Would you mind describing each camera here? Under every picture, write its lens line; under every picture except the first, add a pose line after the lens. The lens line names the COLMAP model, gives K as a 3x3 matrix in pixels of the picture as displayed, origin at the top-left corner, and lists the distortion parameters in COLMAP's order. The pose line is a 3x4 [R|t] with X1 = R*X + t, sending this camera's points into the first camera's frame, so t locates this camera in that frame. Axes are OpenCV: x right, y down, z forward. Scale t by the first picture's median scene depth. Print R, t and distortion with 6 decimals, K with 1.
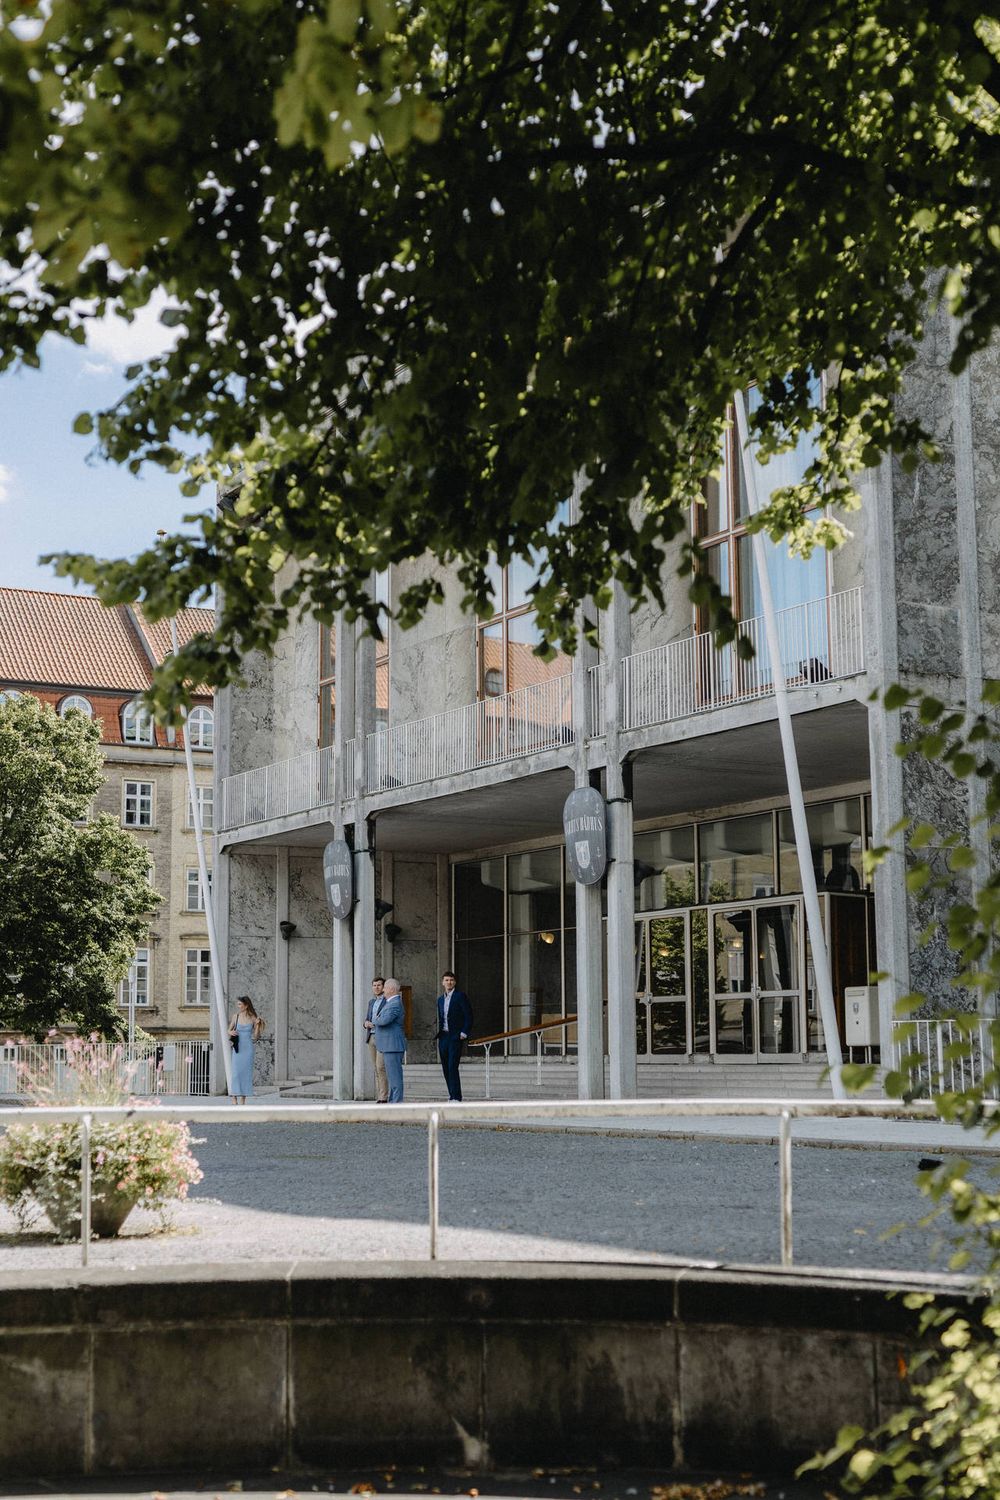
lens RADIAL K [[2198.7, 0, 497.7], [0, 2198.7, 776.7], [0, 0, 1]] dist [-0.011741, 0.032240]
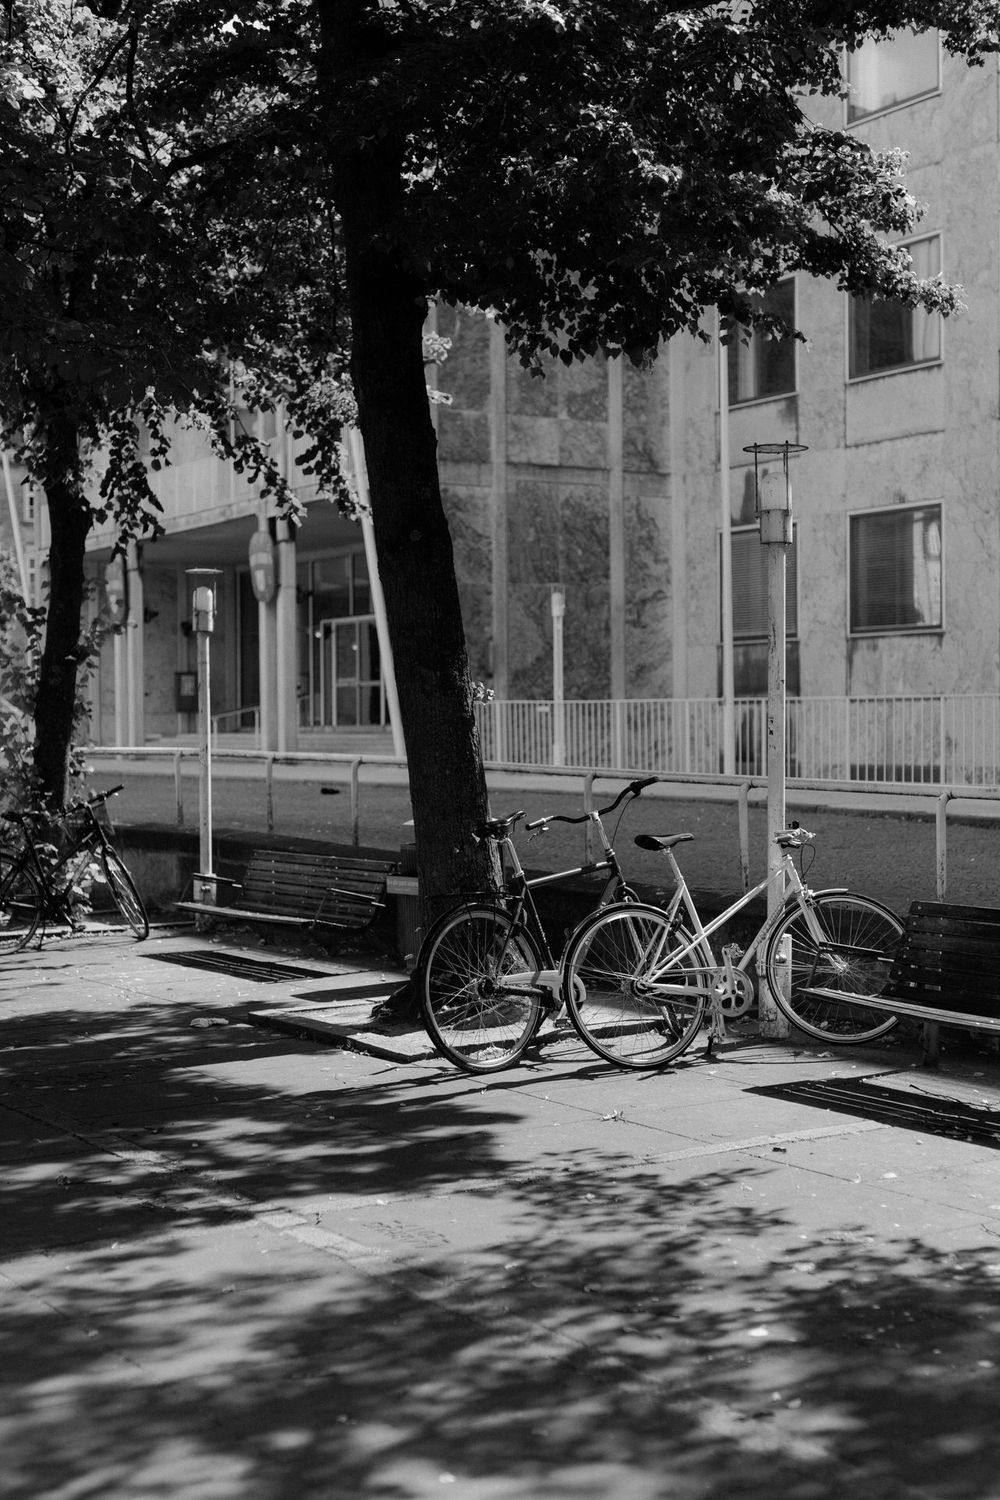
lens RADIAL K [[2198.7, 0, 497.7], [0, 2198.7, 776.7], [0, 0, 1]] dist [-0.011741, 0.032240]
pose [[0.999931, 0.007891, -0.008673, 0.215733], [-0.006520, 0.988951, 0.148098, -0.051120], [0.009746, -0.148031, 0.988935, -0.400658]]
